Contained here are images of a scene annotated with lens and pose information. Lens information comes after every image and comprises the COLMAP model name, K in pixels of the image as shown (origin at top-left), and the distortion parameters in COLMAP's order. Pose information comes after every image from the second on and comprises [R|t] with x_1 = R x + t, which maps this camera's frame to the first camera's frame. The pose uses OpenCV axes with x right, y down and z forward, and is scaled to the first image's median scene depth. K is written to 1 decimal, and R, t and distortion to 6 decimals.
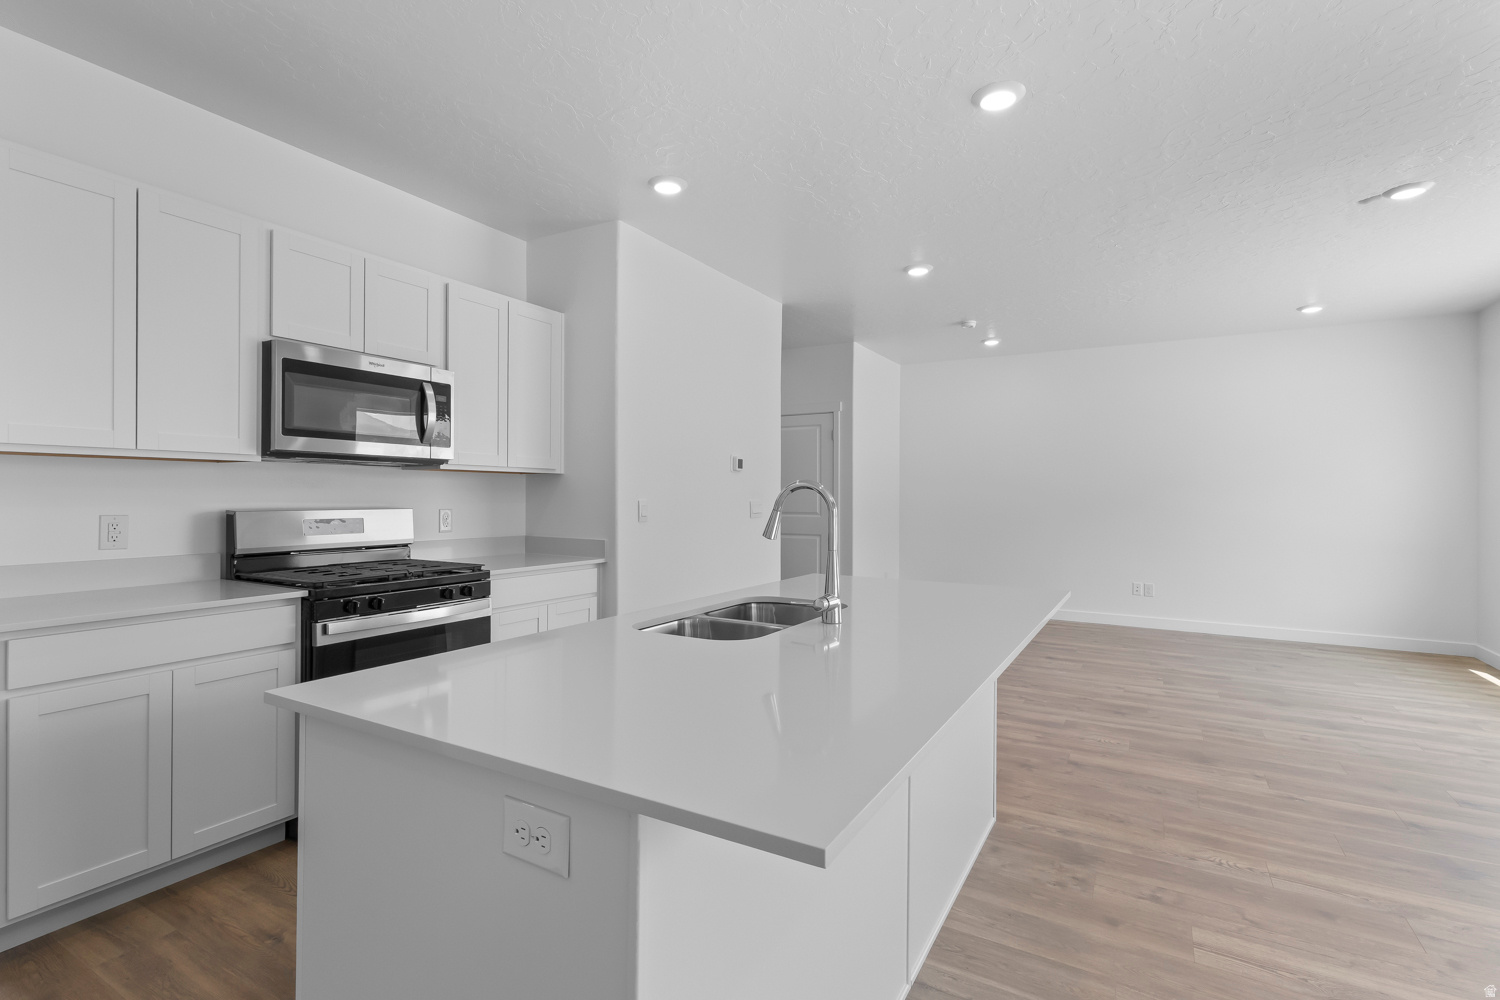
lens RADIAL K [[700.8, 0, 755.7], [0, 700.8, 499.8], [0, 0, 1]] dist [-0.005377, 0.002550]
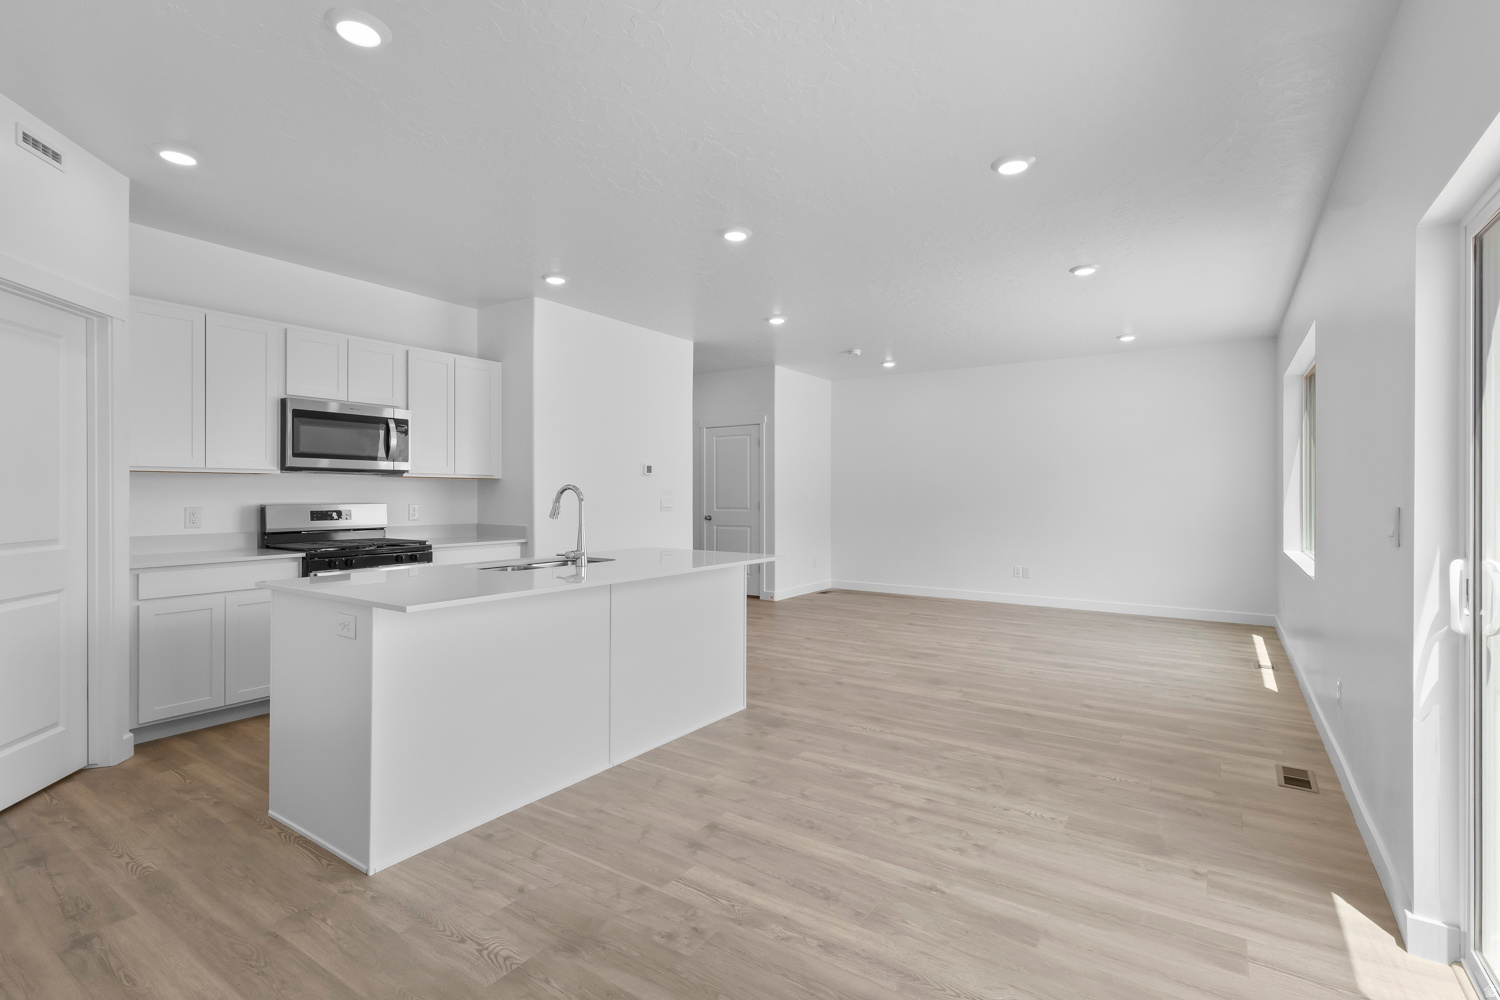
lens RADIAL K [[700.8, 0, 760.5], [0, 700.8, 498.6], [0, 0, 1]] dist [-0.005377, 0.002550]
pose [[0.998027, -0.004007, -0.062654, 0.411018], [0.004068, 0.999991, 0.000836, 0.004400], [0.062650, -0.001089, 0.998035, -0.443064]]
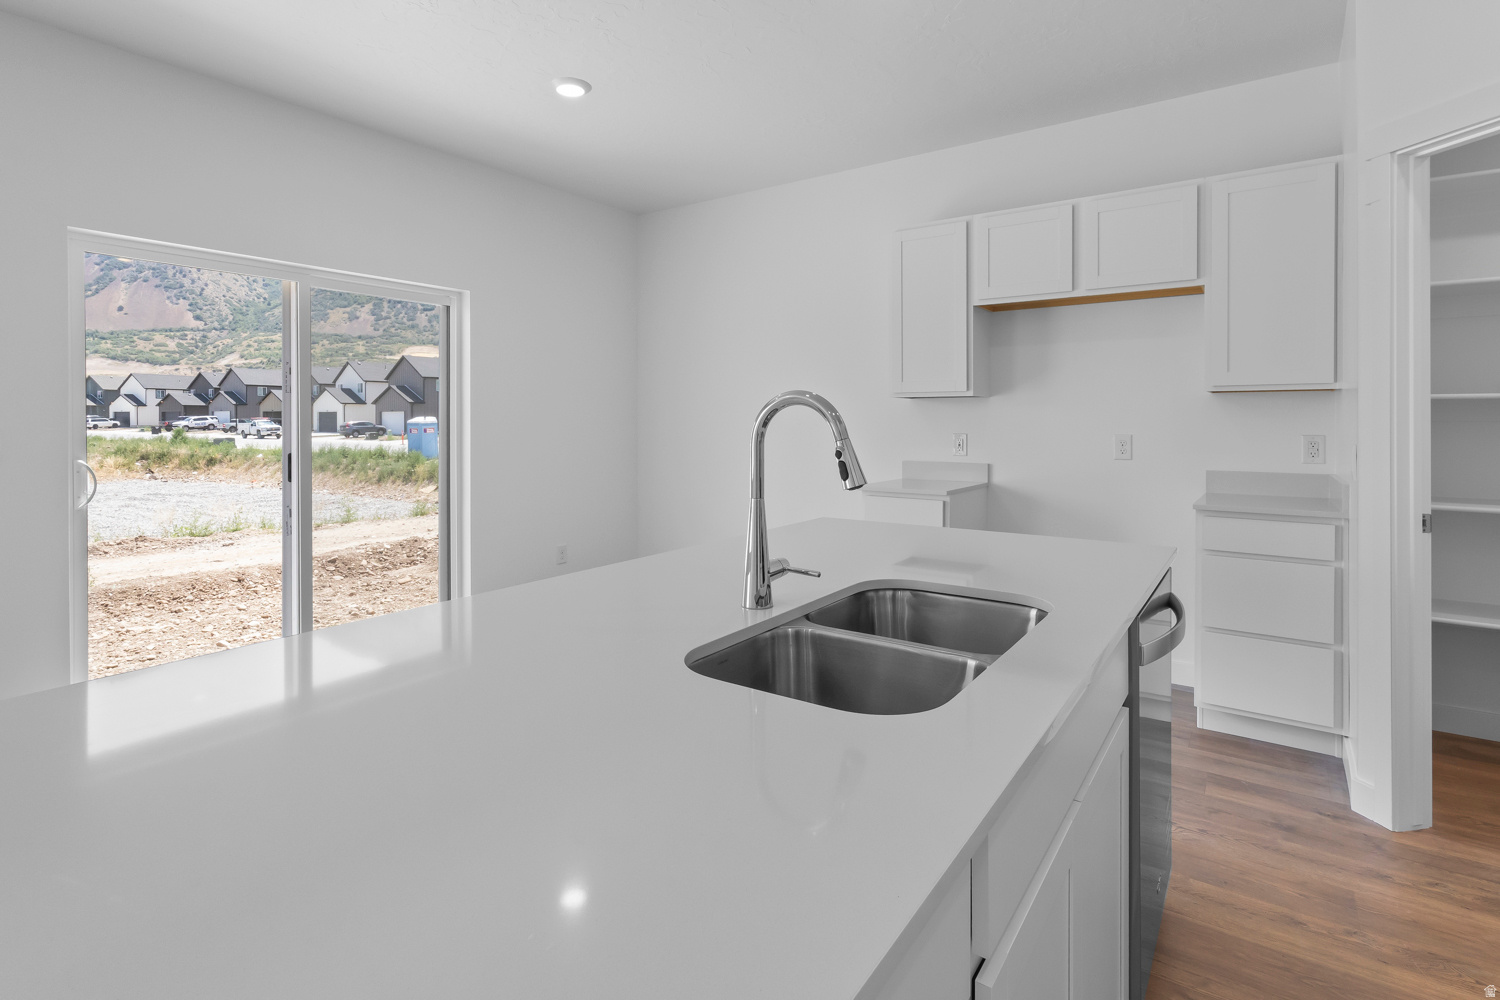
lens RADIAL K [[745.6, 0, 730.8], [0, 745.6, 426.1], [0, 0, 1]] dist [0.004777, -0.002027]
pose [[-0.993659, -0.006511, 0.112251, 0.031371], [-0.004730, 0.999859, 0.016125, -0.004475], [-0.112340, 0.015491, -0.993549, 1.055920]]
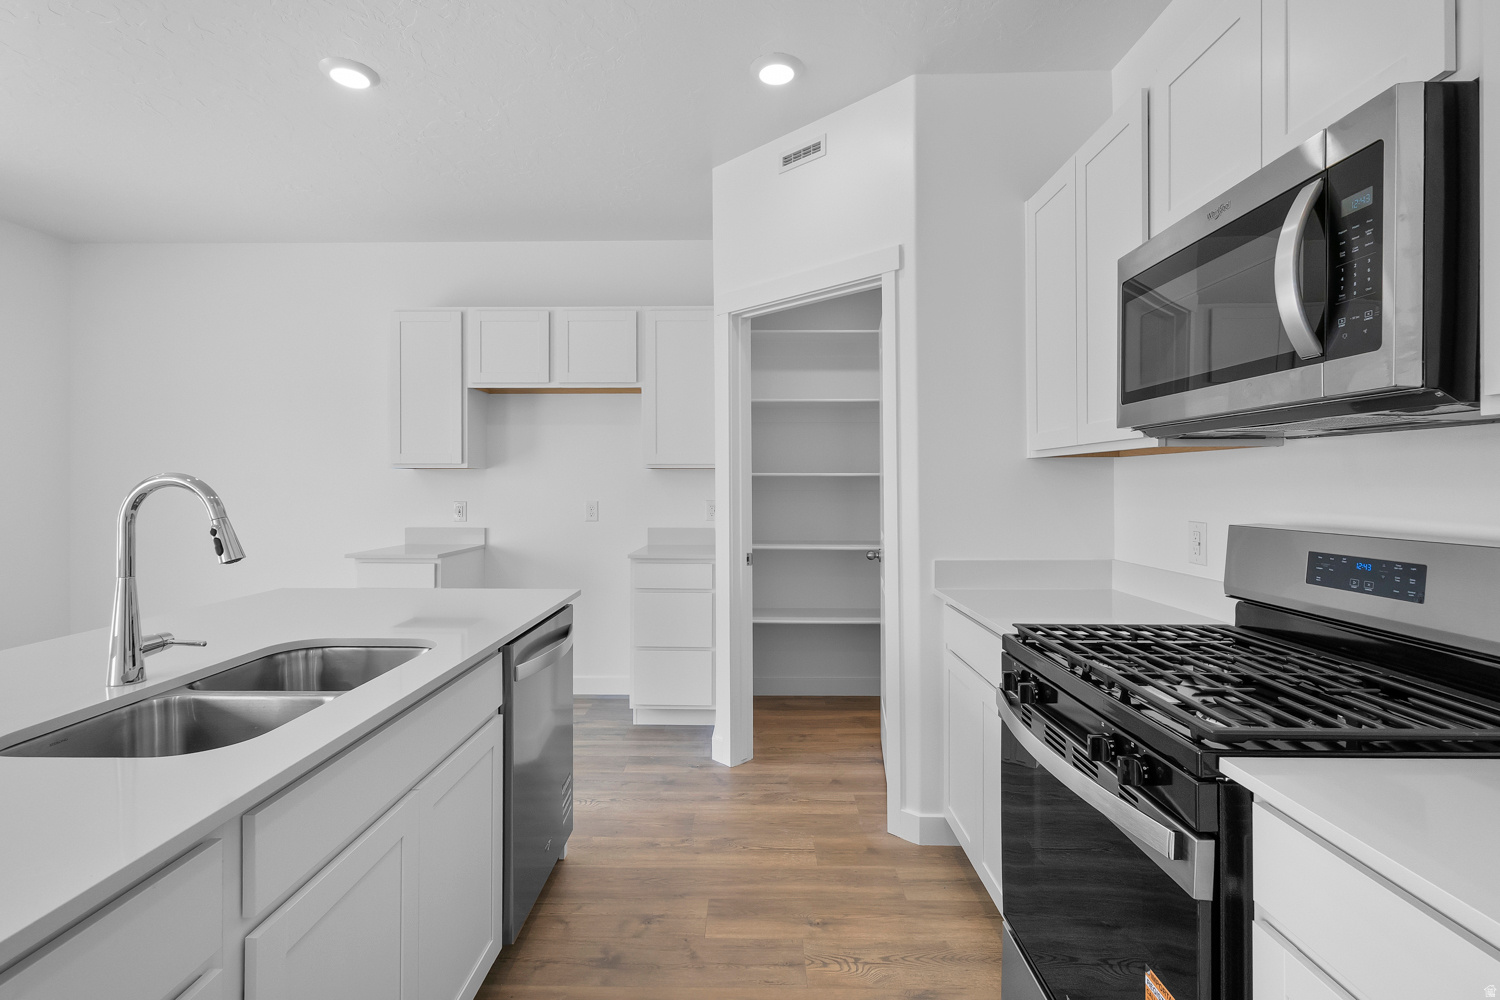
lens RADIAL K [[700.8, 0, 744.1], [0, 700.8, 478.6], [0, 0, 1]] dist [-0.005377, 0.002550]
pose [[-0.879386, -0.008266, -0.476038, -0.059728], [-0.007711, 0.999965, -0.003119, -0.016669], [0.476048, 0.000928, -0.879419, 1.167936]]
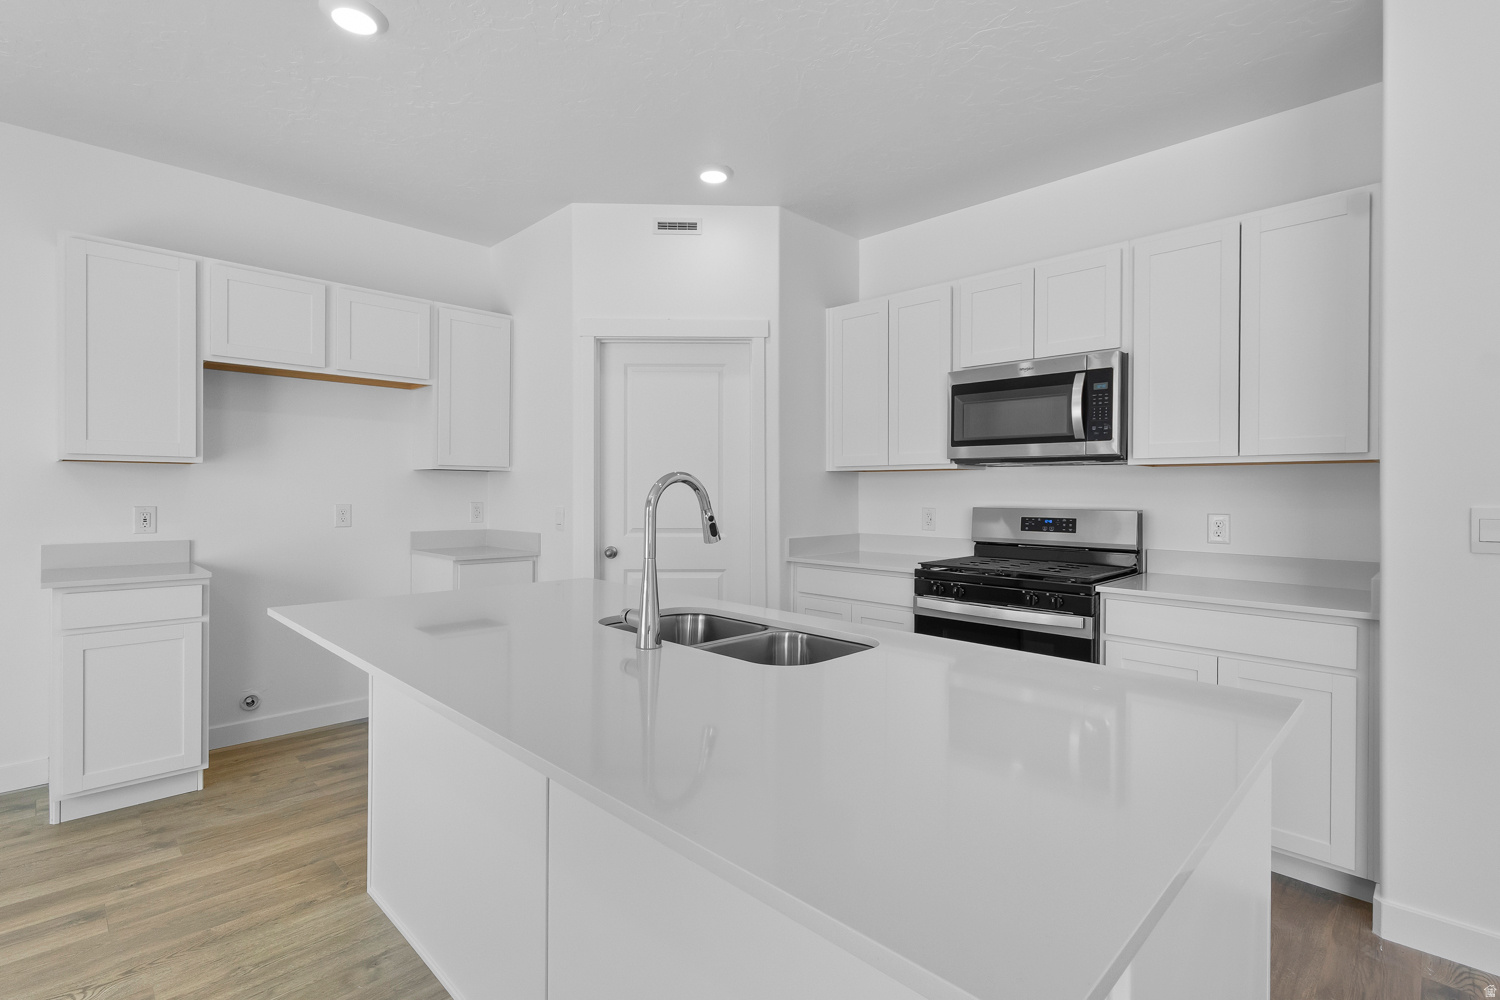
lens RADIAL K [[700.8, 0, 746.9], [0, 700.8, 487.3], [0, 0, 1]] dist [-0.005377, 0.002550]
pose [[-0.267949, -0.013892, -0.963333, 0.527183], [-0.013697, 0.999850, -0.010608, -0.001003], [0.963336, 0.010352, -0.268099, 0.822709]]
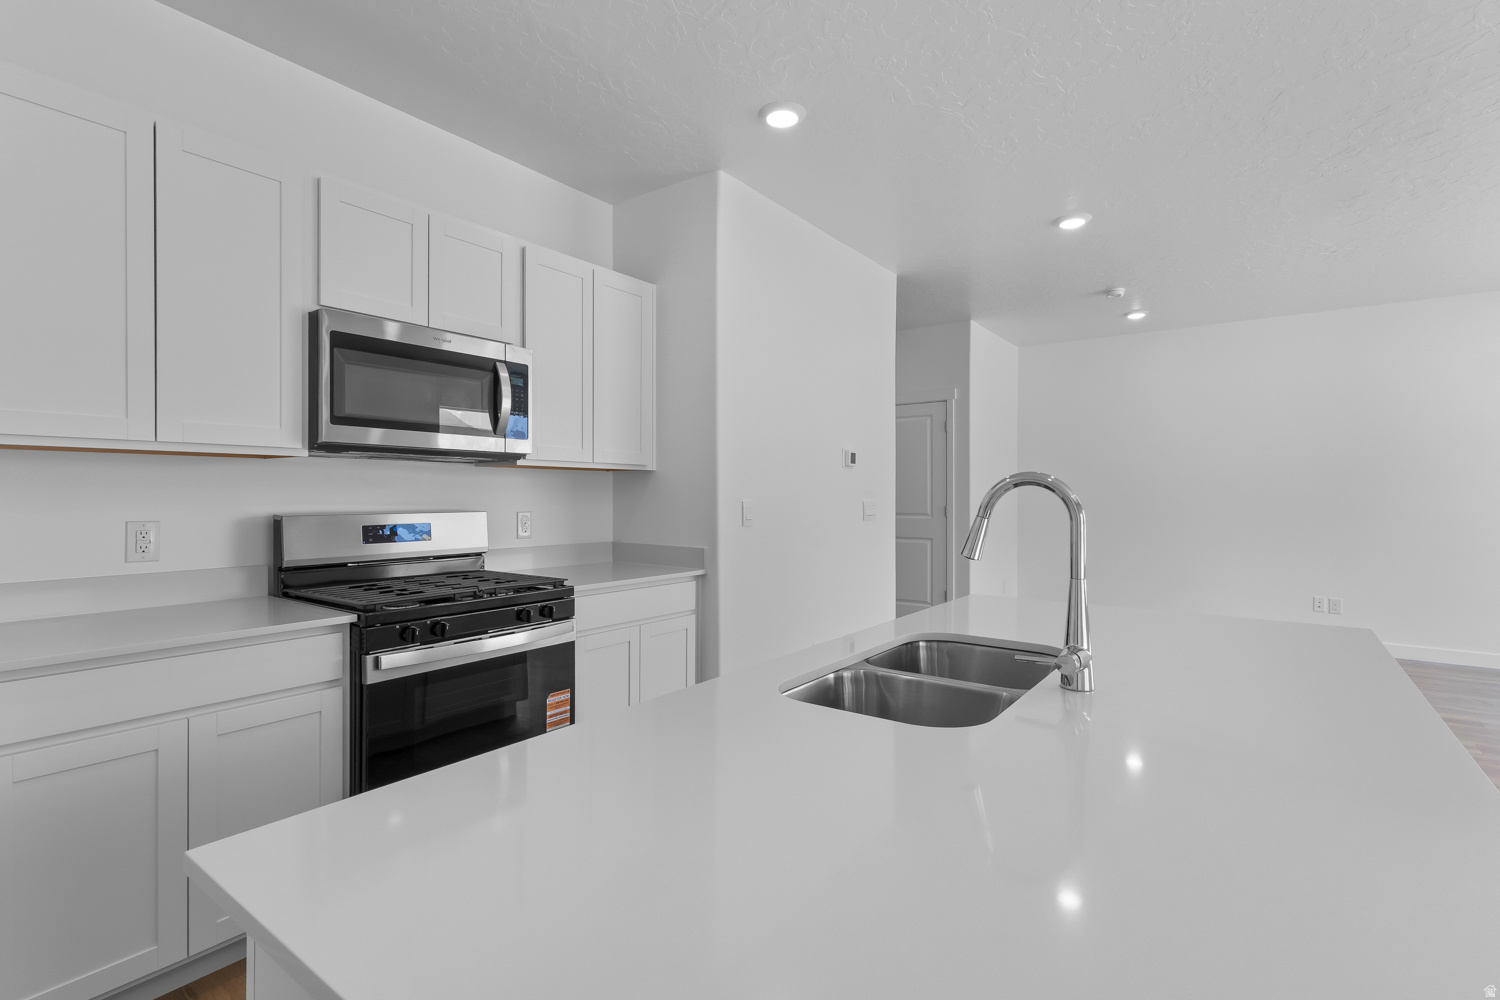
lens RADIAL K [[700.8, 0, 750.5], [0, 700.8, 501.3], [0, 0, 1]] dist [-0.005377, 0.002550]
pose [[0.993435, -0.003279, -0.114349, -0.076007], [0.003553, 0.999991, 0.002193, -0.001086], [0.114341, -0.002584, 0.993438, 0.197844]]
